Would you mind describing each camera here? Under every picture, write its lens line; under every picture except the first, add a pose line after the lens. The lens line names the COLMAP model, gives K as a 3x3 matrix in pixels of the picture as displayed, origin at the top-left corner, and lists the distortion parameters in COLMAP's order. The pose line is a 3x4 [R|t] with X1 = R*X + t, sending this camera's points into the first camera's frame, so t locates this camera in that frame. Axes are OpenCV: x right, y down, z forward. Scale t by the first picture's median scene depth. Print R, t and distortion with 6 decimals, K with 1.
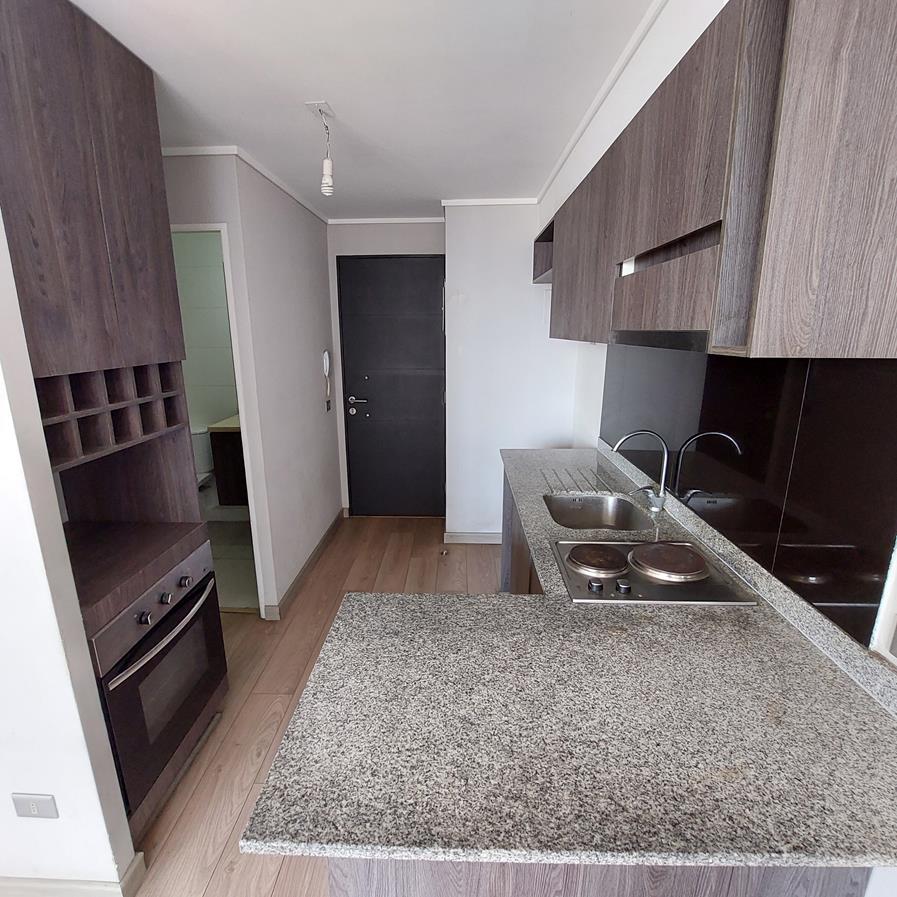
lens RADIAL K [[476.3, 0, 443.3], [0, 476.3, 450.3], [0, 0, 1]] dist [-0.015474, -0.001170]
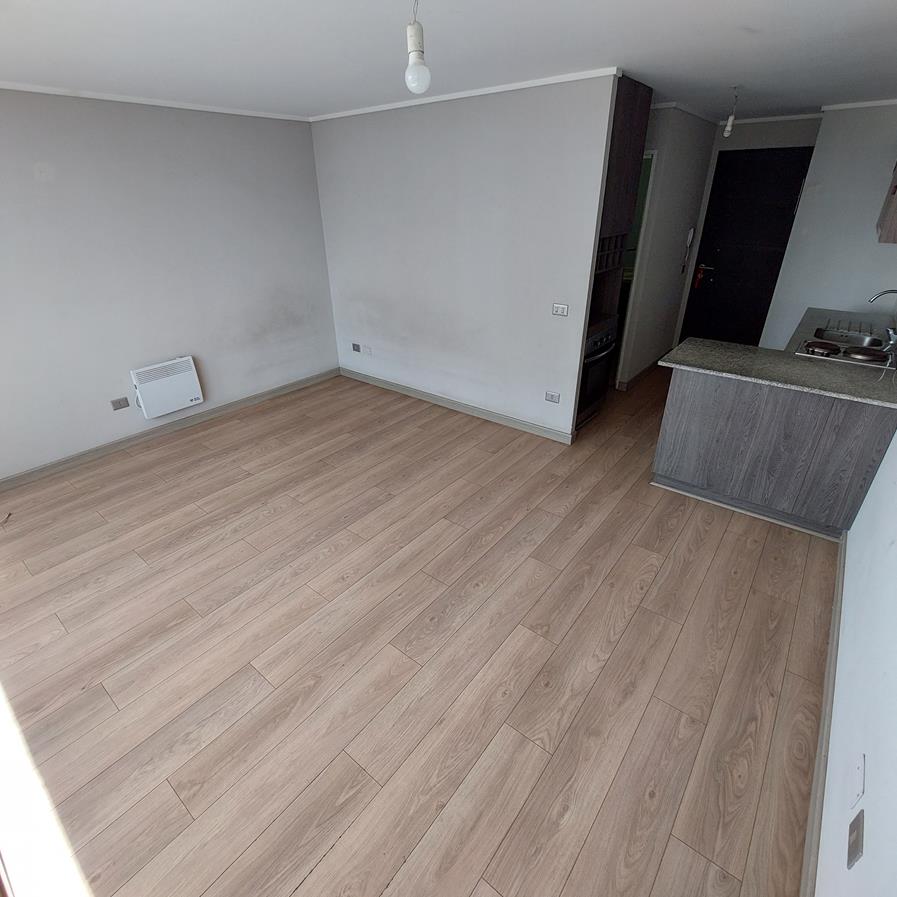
lens RADIAL K [[476.3, 0, 444.7], [0, 476.3, 445.9], [0, 0, 1]] dist [-0.015474, -0.001170]
pose [[0.799987, 0.270447, -0.535611, 0.258433], [-0.135645, 0.951065, 0.277625, 0.333860], [0.584484, -0.149444, 0.797524, -1.832997]]
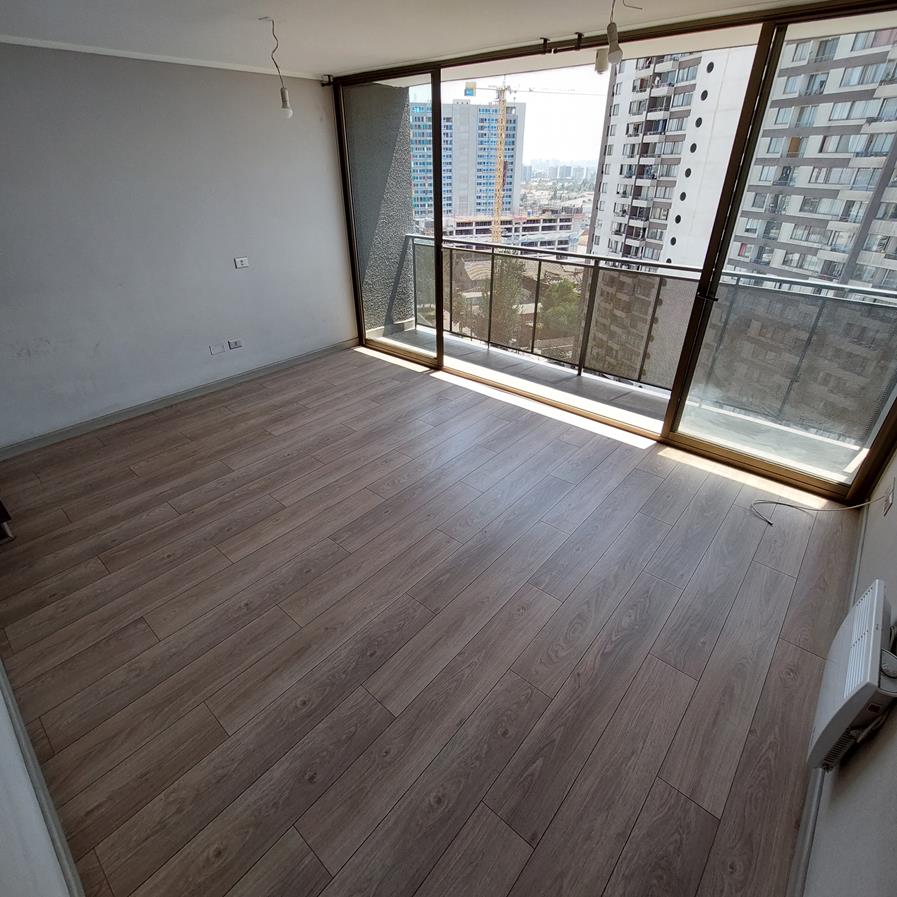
lens RADIAL K [[476.3, 0, 443.6], [0, 476.3, 446.1], [0, 0, 1]] dist [-0.015474, -0.001170]
pose [[-0.772753, -0.319295, 0.548546, -2.693299], [0.161444, 0.736946, 0.656389, -0.262557], [-0.613831, 0.595787, -0.517929, 0.566601]]
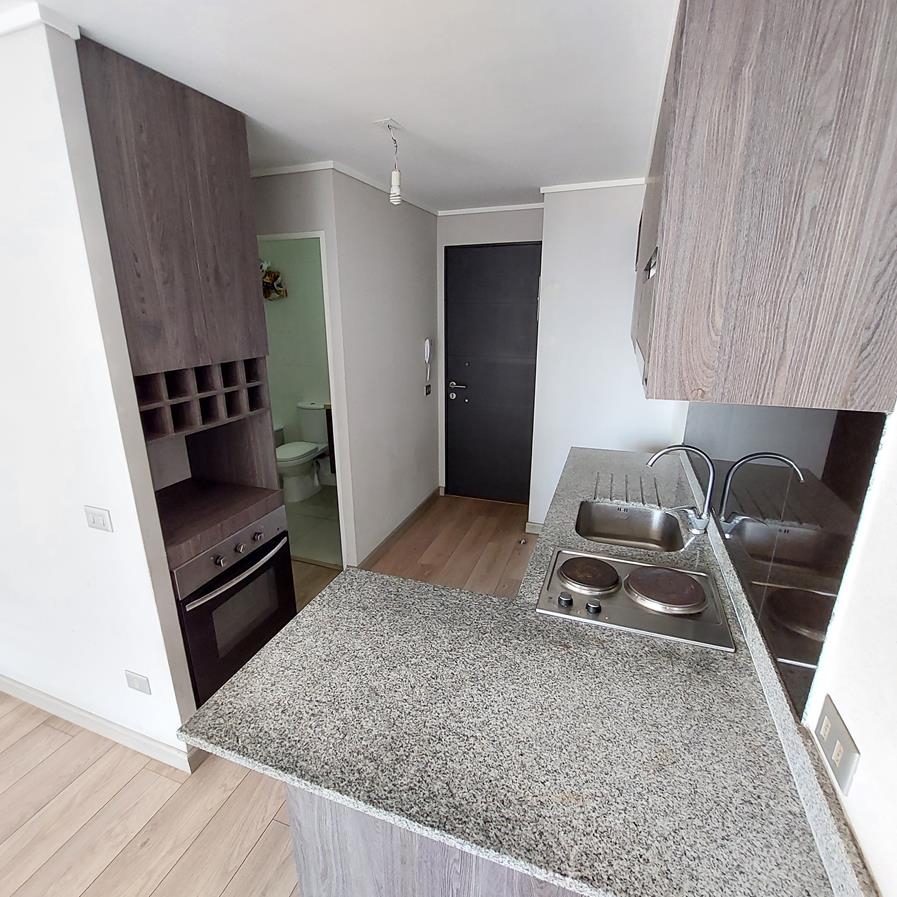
lens RADIAL K [[476.3, 0, 439.2], [0, 476.3, 451.1], [0, 0, 1]] dist [-0.015474, -0.001170]
pose [[0.949623, 0.088268, -0.300708, 0.349304], [-0.073172, 0.995444, 0.061125, -0.075039], [0.304733, -0.036042, 0.951756, -0.037179]]
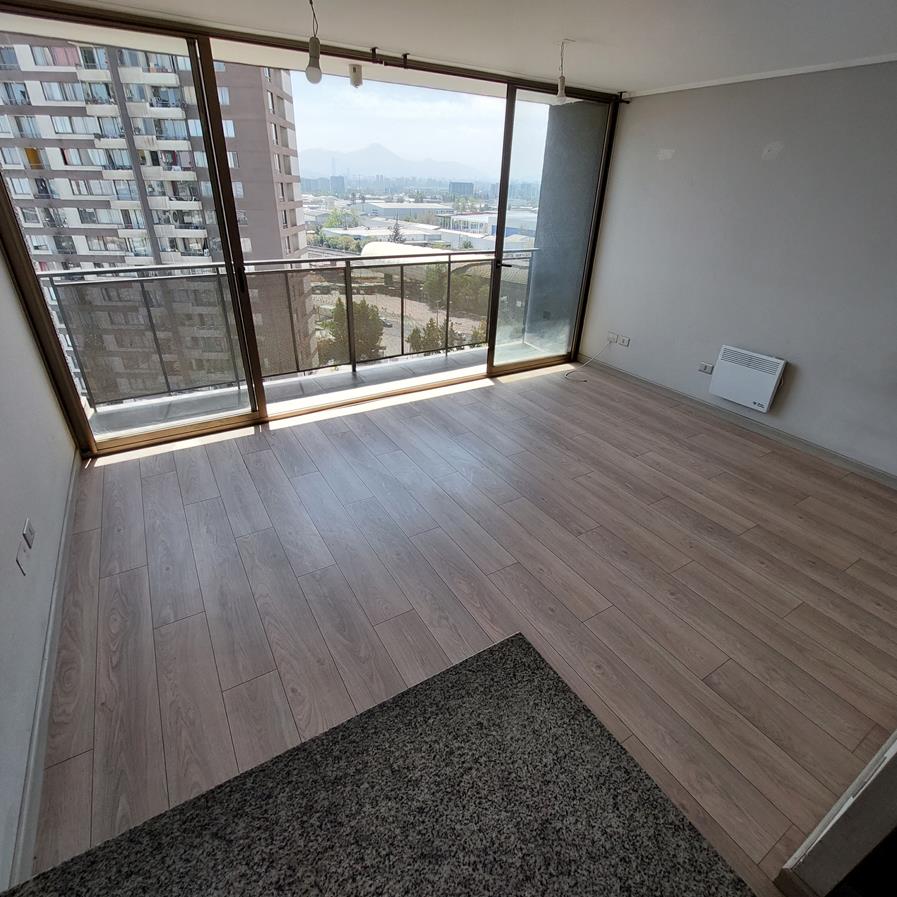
lens RADIAL K [[476.3, 0, 445.7], [0, 476.3, 446.0], [0, 0, 1]] dist [-0.015474, -0.001170]
pose [[-0.838480, 0.243456, -0.487525, 0.153817], [-0.156995, 0.748797, 0.643938, -0.227091], [0.521828, 0.616468, -0.589629, 0.722888]]
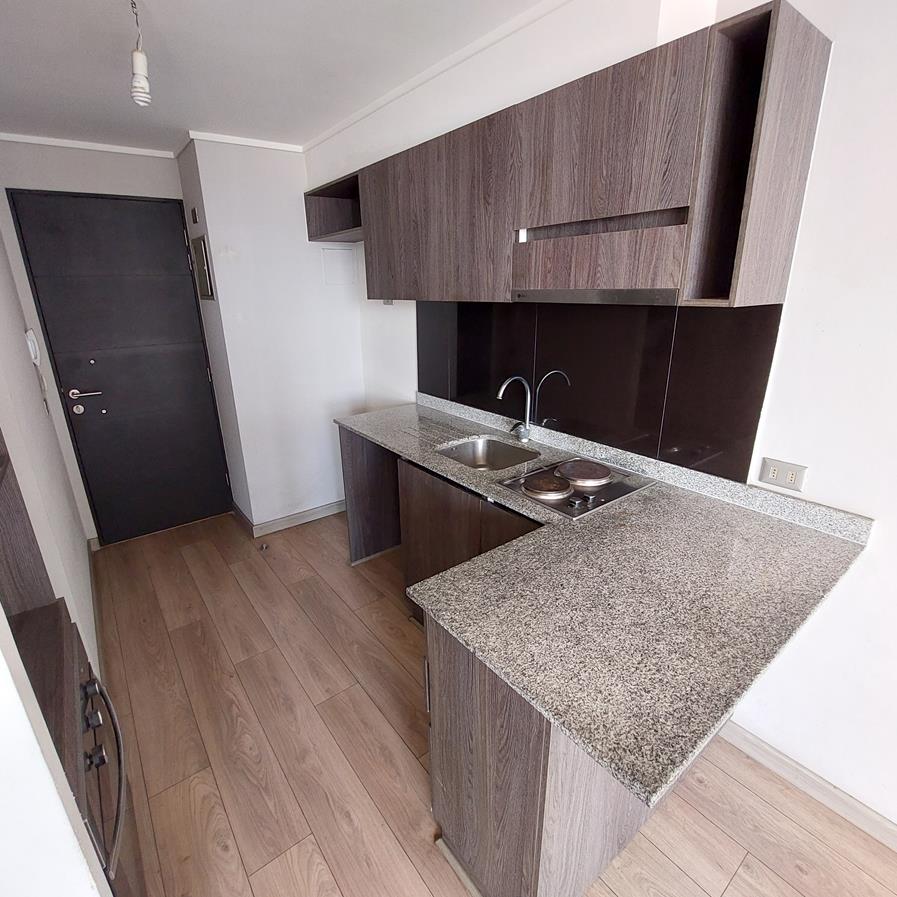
lens RADIAL K [[476.3, 0, 443.1], [0, 476.3, 450.4], [0, 0, 1]] dist [-0.015474, -0.001170]
pose [[0.774184, -0.214637, 0.595457, -0.656577], [0.168863, 0.976692, 0.132509, -0.069005], [-0.610020, -0.002036, 0.792384, 0.243769]]
